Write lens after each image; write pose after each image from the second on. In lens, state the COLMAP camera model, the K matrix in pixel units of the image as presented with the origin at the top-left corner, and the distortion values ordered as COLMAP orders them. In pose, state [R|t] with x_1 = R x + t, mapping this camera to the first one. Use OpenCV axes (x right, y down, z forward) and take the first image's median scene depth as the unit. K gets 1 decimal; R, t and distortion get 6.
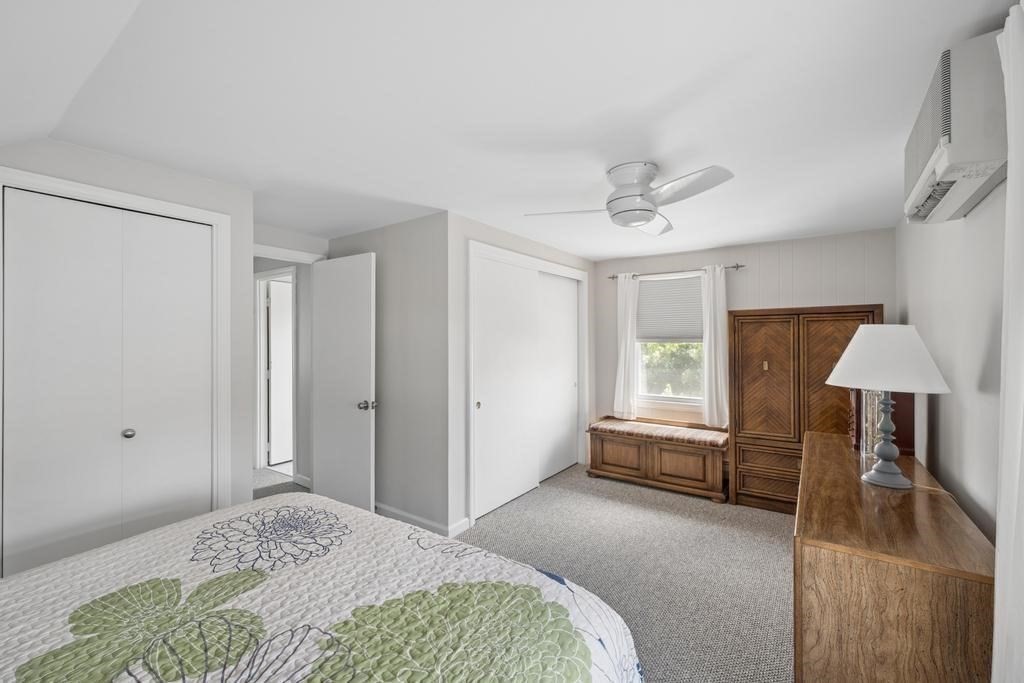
lens RADIAL K [[430.9, 0, 513.4], [0, 430.9, 334.7], [0, 0, 1]] dist [-0.002245, -0.000524]
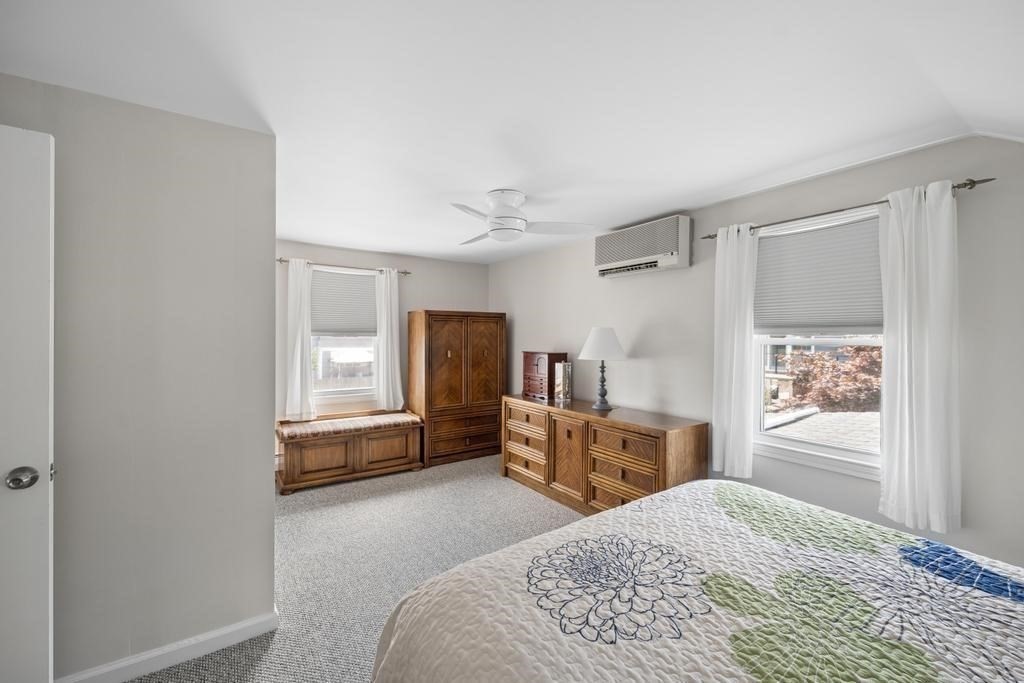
lens RADIAL K [[419.9, 0, 512.3], [0, 419.9, 332.0], [0, 0, 1]] dist [-0.001875, -0.000277]
pose [[0.347332, 0.012024, 0.937665, -0.533002], [-0.018798, 0.999806, -0.005858, 0.008432], [-0.937554, -0.015592, 0.347490, 0.363006]]
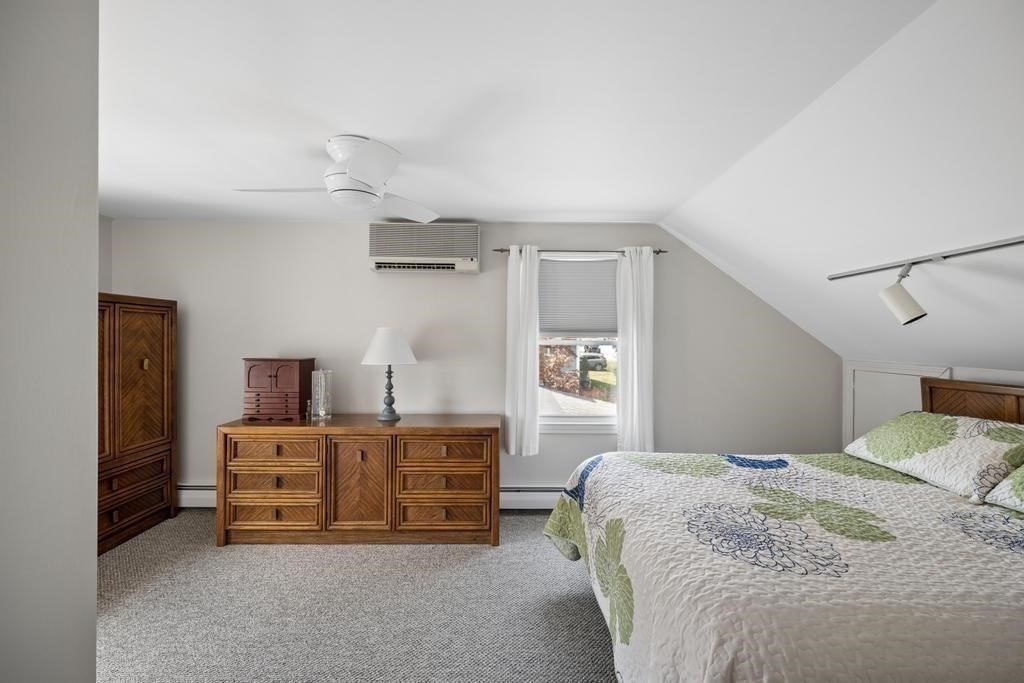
lens RADIAL K [[419.9, 0, 512.3], [0, 419.9, 332.0], [0, 0, 1]] dist [-0.001875, -0.000277]
pose [[-0.587563, 0.007523, 0.809143, -0.400467], [-0.018346, 0.999576, -0.022616, 0.011782], [-0.808970, -0.028133, -0.587176, 0.803276]]
